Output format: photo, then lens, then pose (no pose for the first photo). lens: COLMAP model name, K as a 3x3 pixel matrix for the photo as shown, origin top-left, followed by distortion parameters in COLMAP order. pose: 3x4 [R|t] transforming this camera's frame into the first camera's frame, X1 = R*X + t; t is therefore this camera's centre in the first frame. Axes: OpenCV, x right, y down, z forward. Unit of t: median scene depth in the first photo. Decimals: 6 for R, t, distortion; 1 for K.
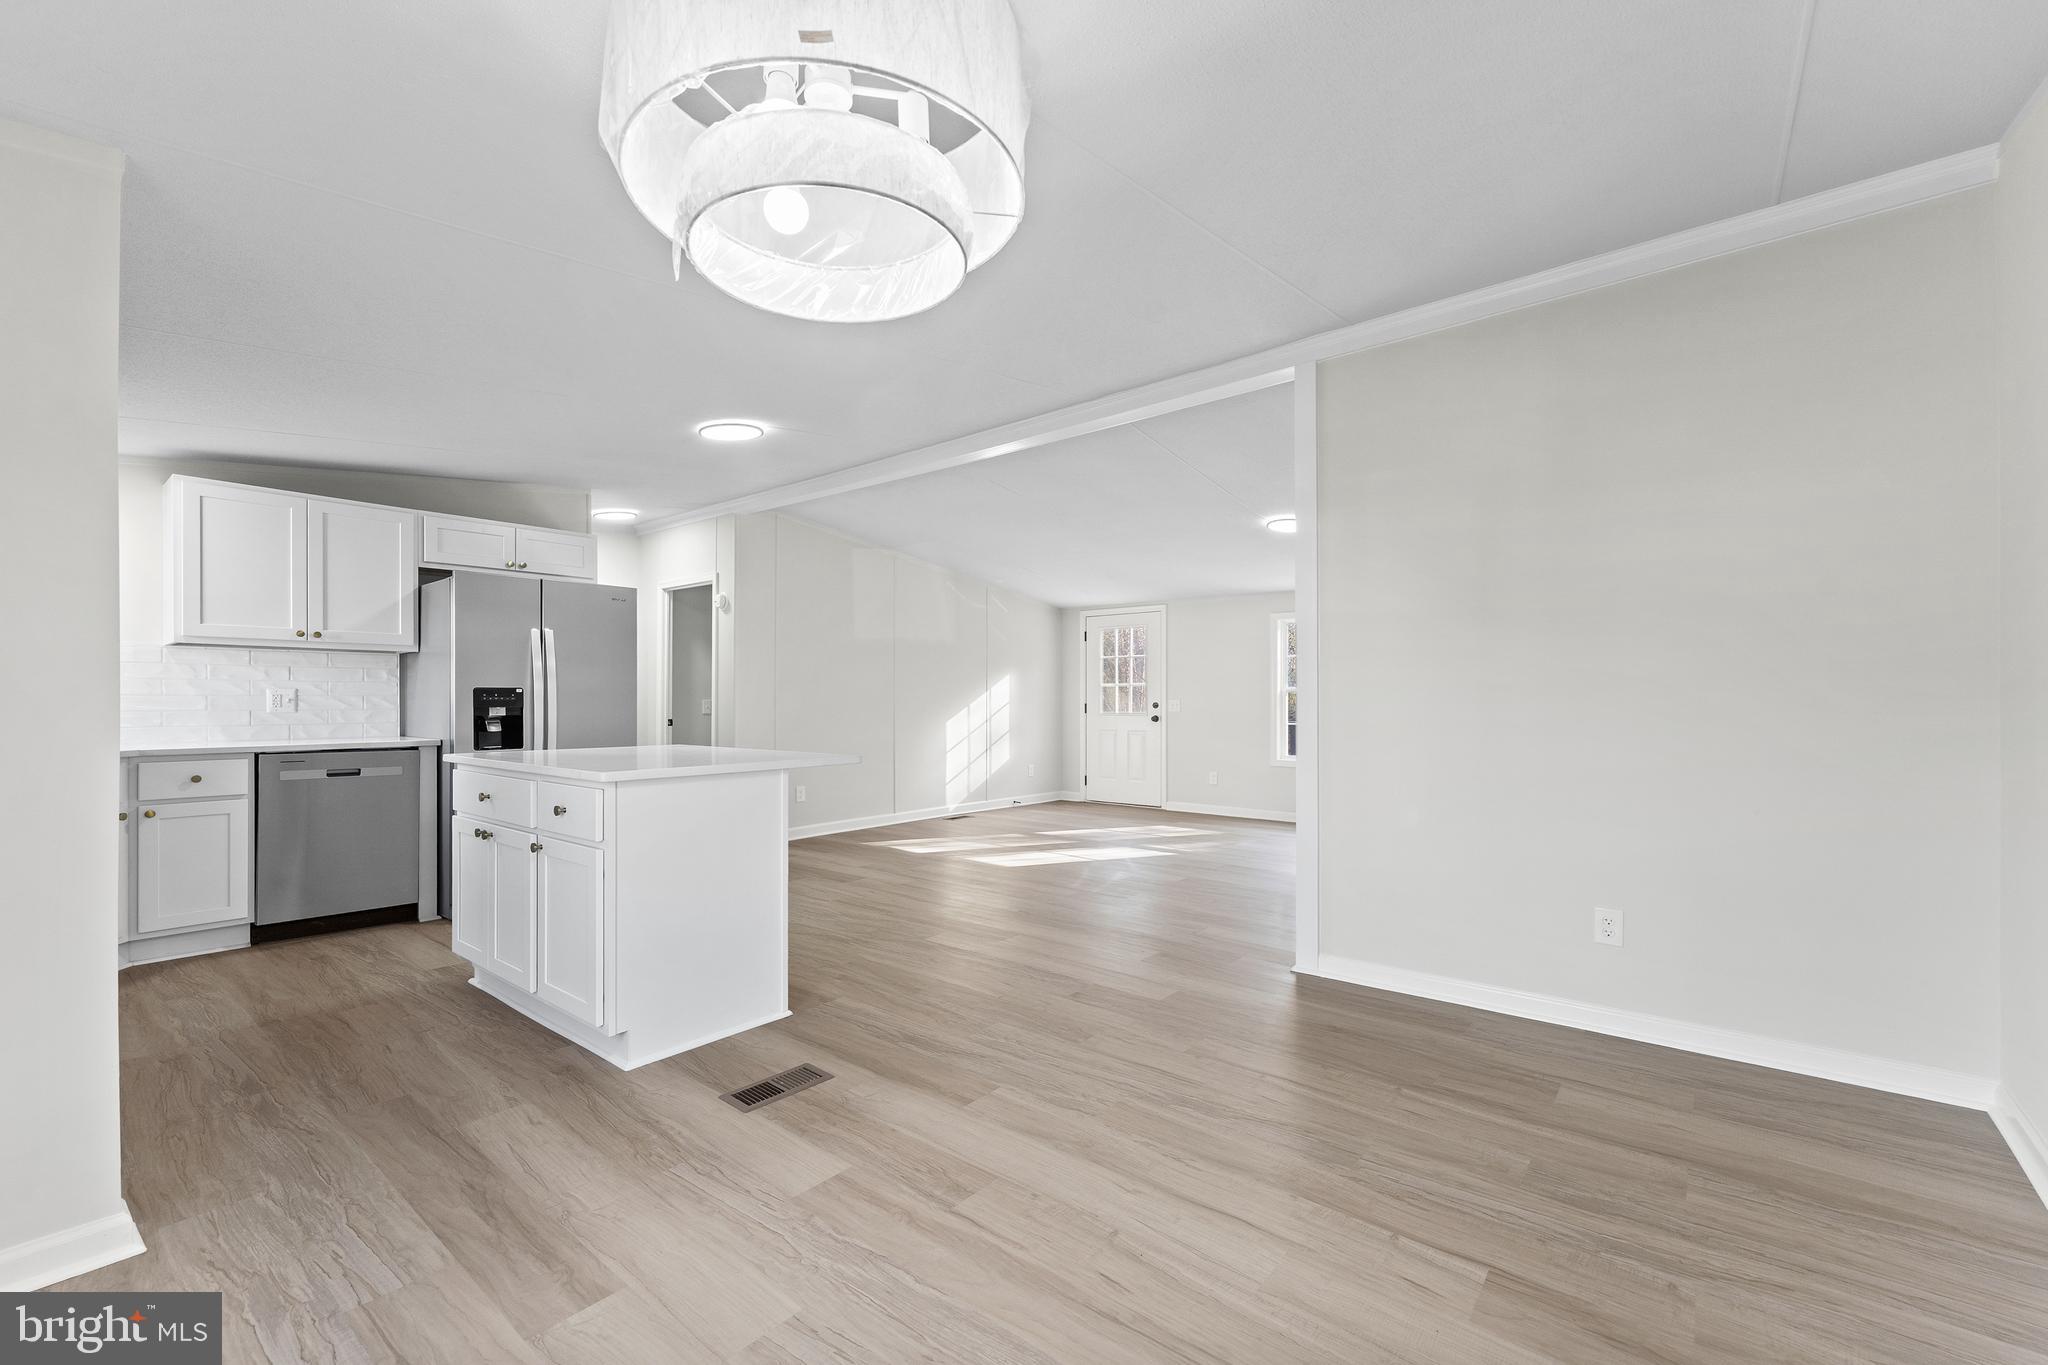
lens RADIAL K [[818.1, 0, 1015.9], [0, 818.1, 701.3], [0, 0, 1]] dist [0.006763, -0.001471]
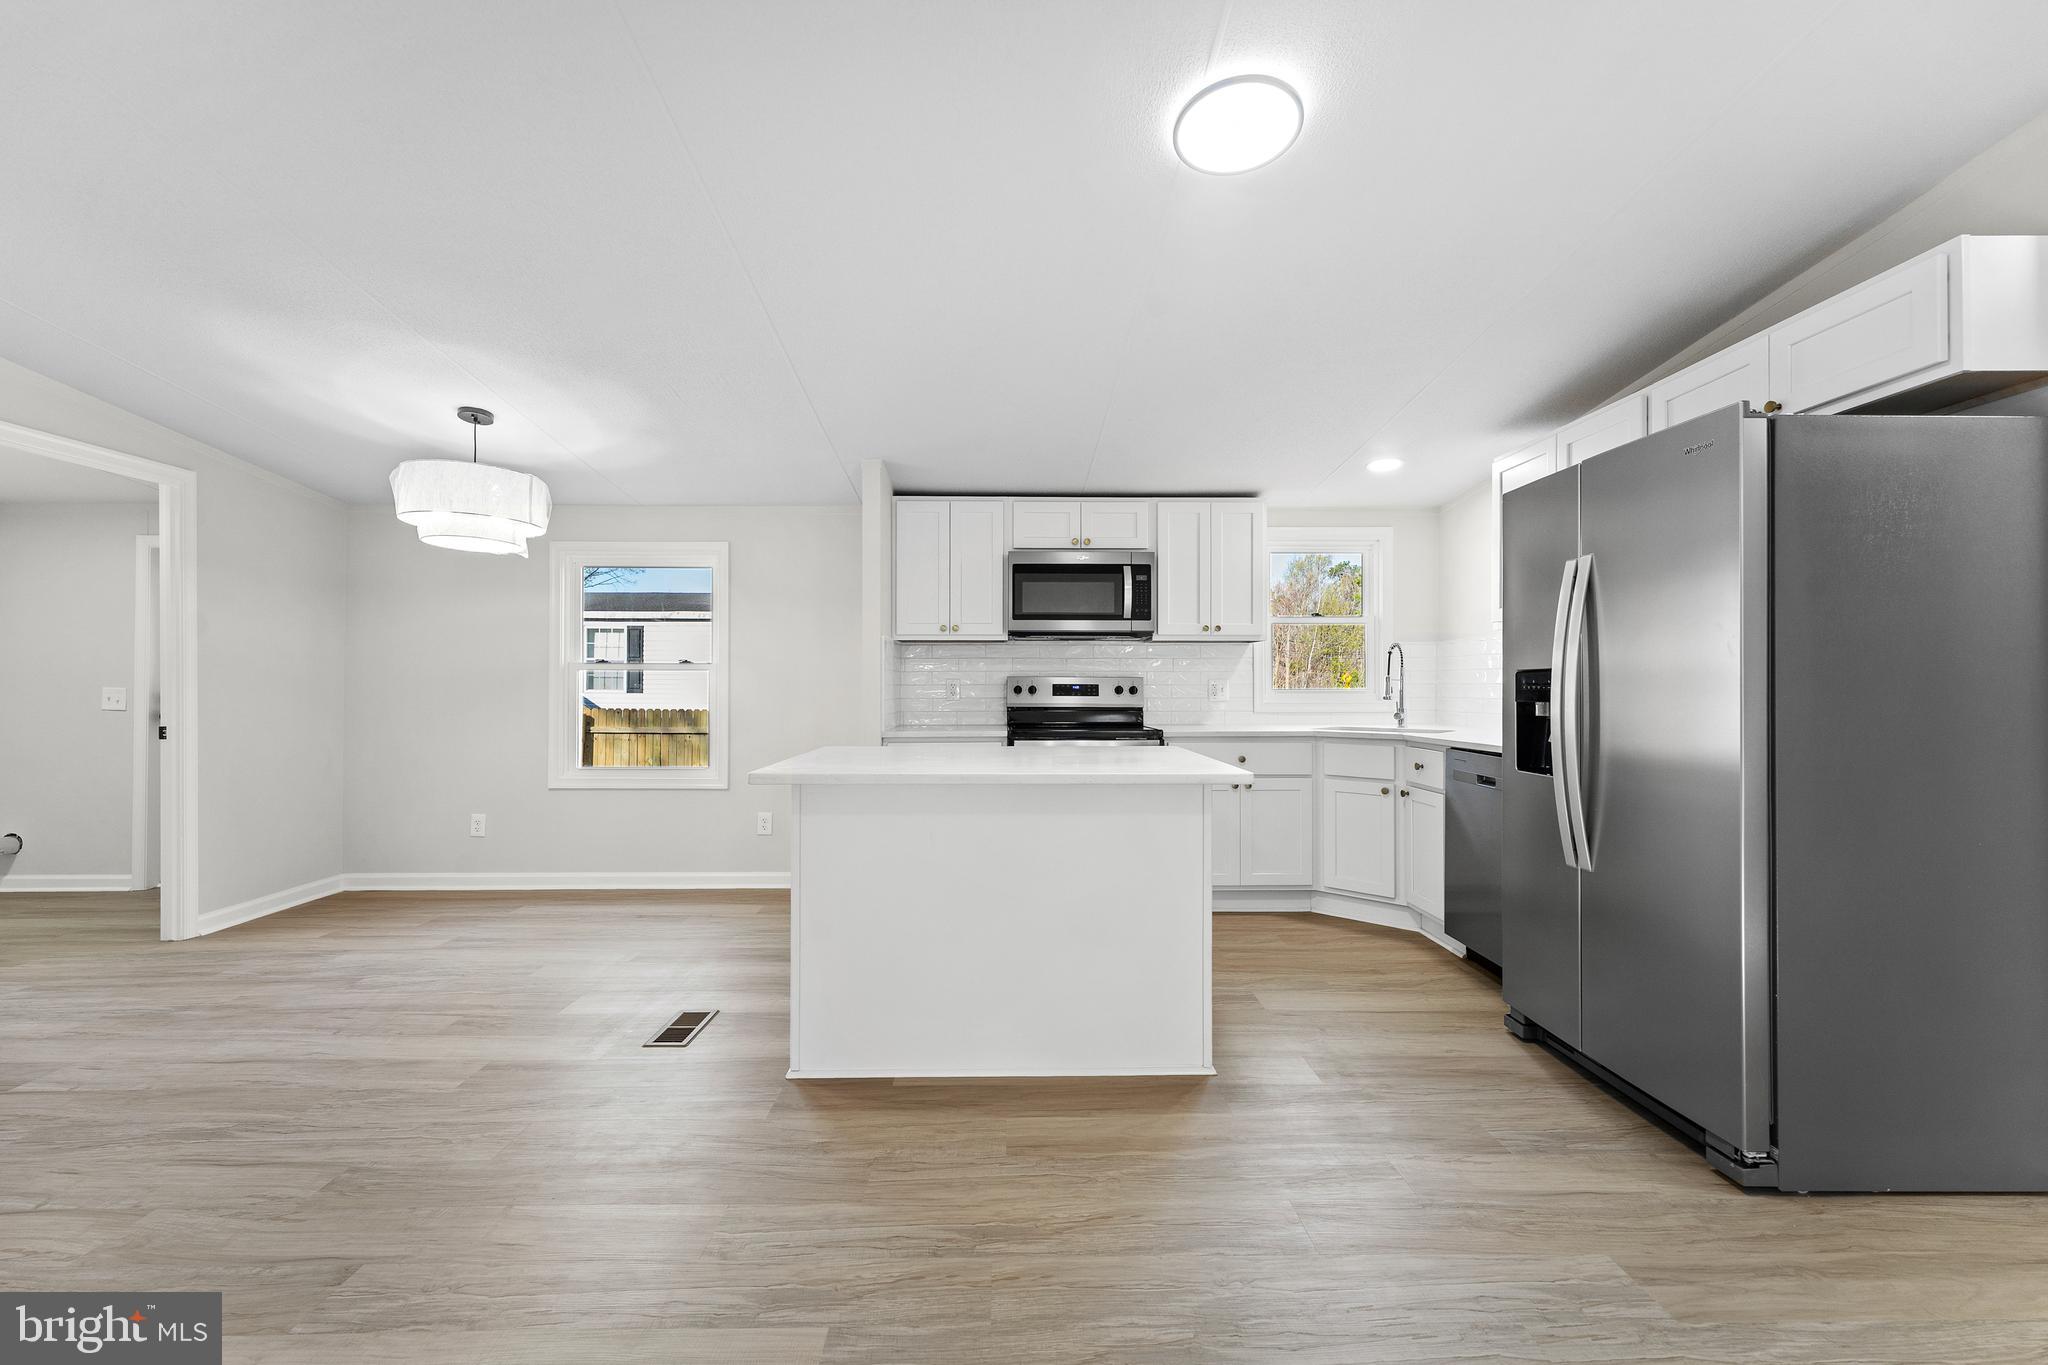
lens RADIAL K [[841.9, 0, 1016.3], [0, 841.9, 682.1], [0, 0, 1]] dist [-0.003197, 0.000517]
pose [[-0.760697, -0.000775, -0.649107, 0.069249], [0.003646, 0.999978, -0.005467, -0.007385], [0.649097, -0.006525, -0.760678, 1.247152]]
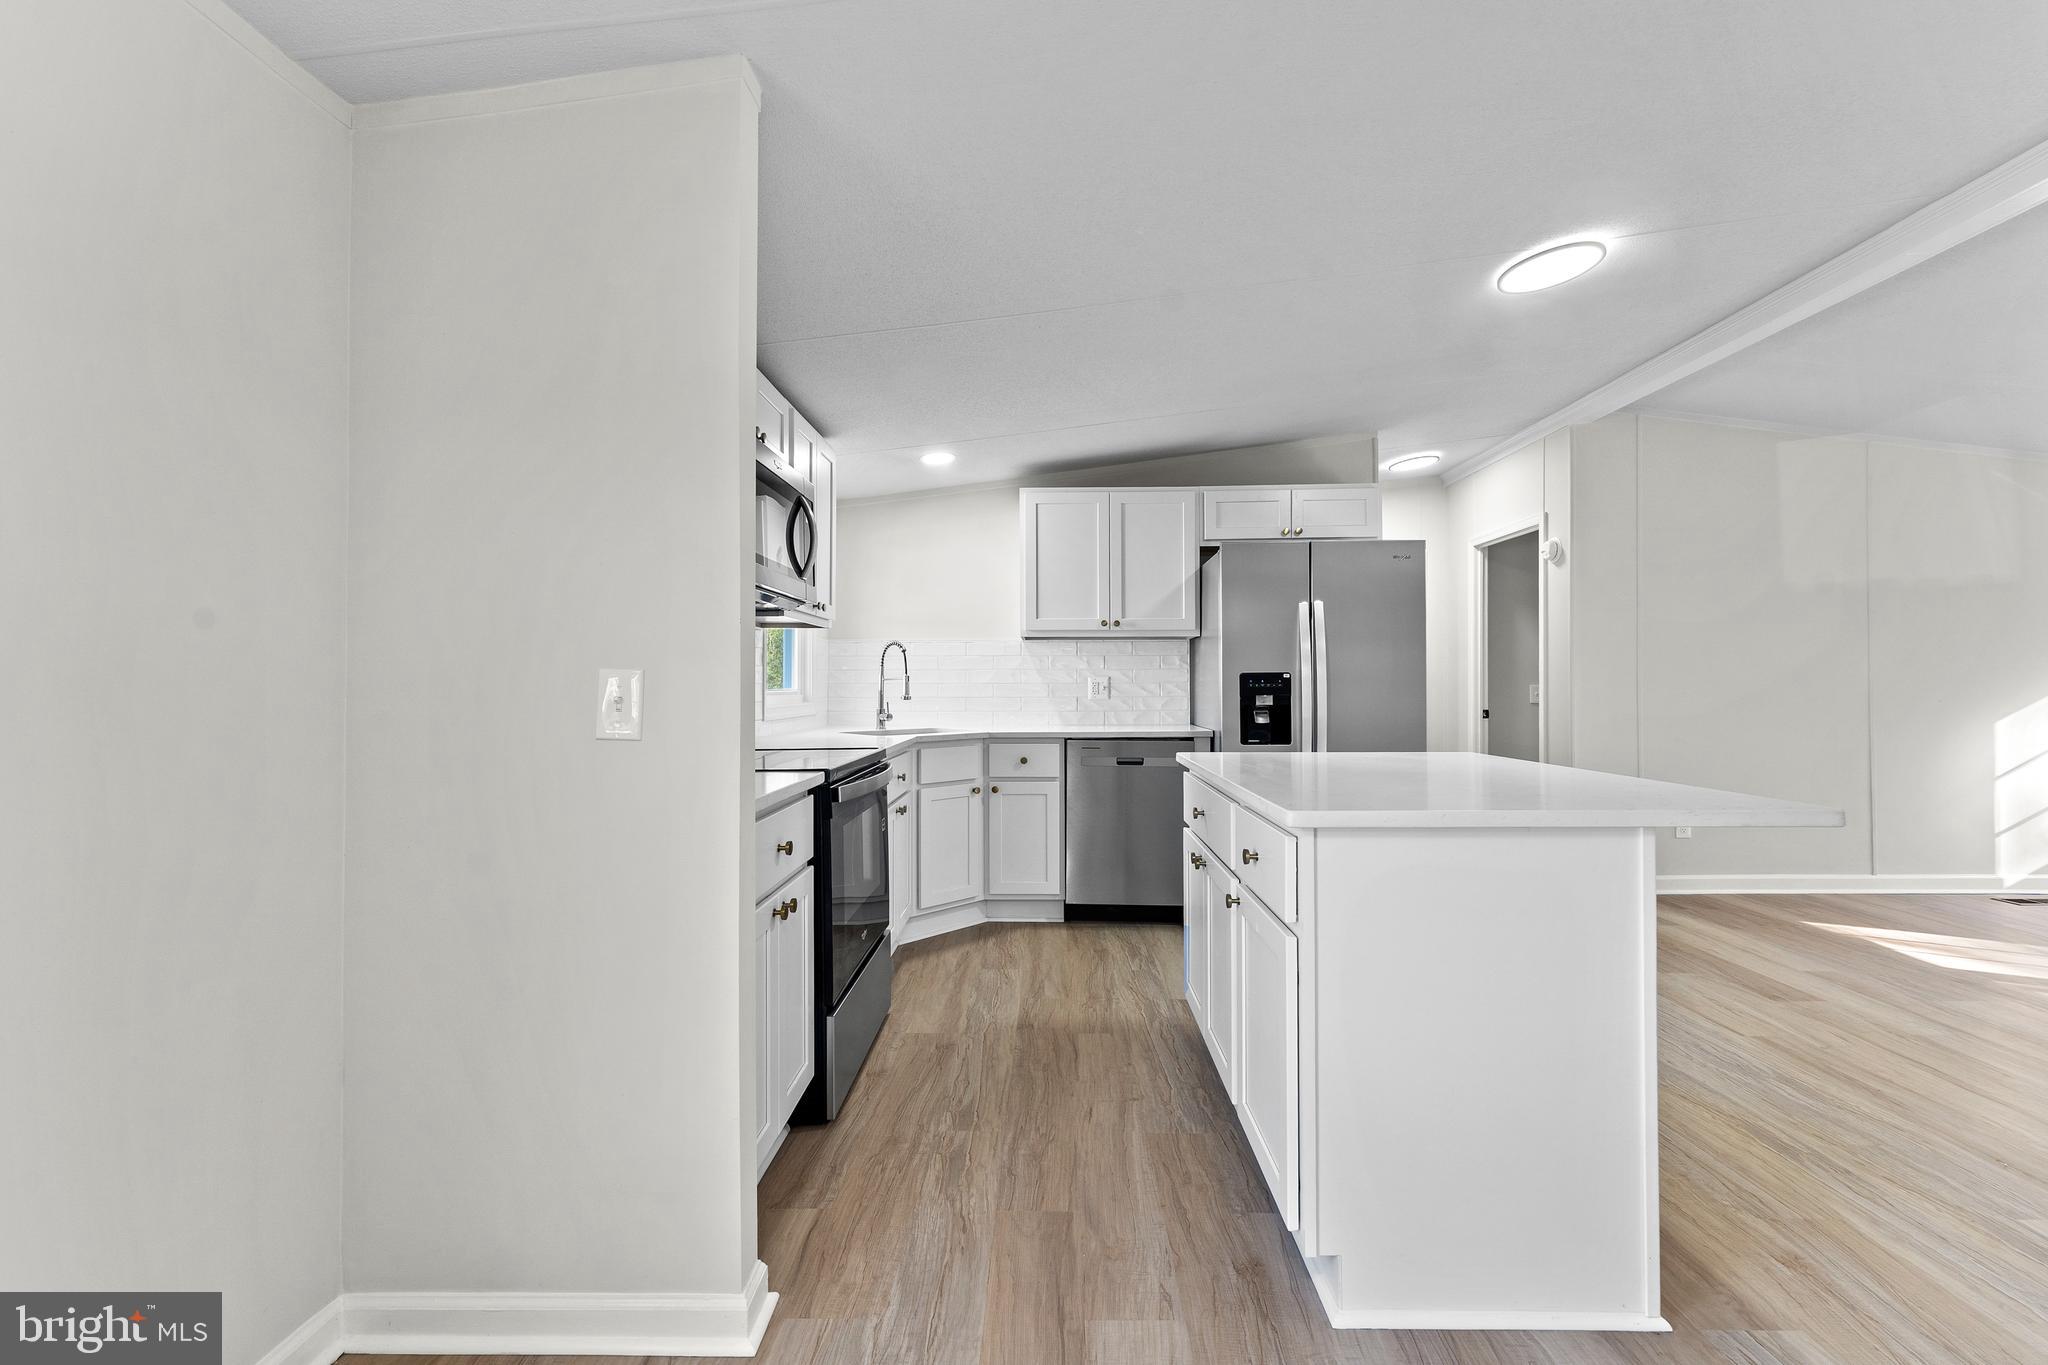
lens RADIAL K [[841.9, 0, 1055.5], [0, 841.9, 684.3], [0, 0, 1]] dist [-0.003197, 0.000517]
pose [[0.625707, -0.003385, -0.780051, -0.076056], [0.004783, 0.999988, -0.000503, -0.005765], [0.780043, -0.003416, 0.625716, 0.275048]]
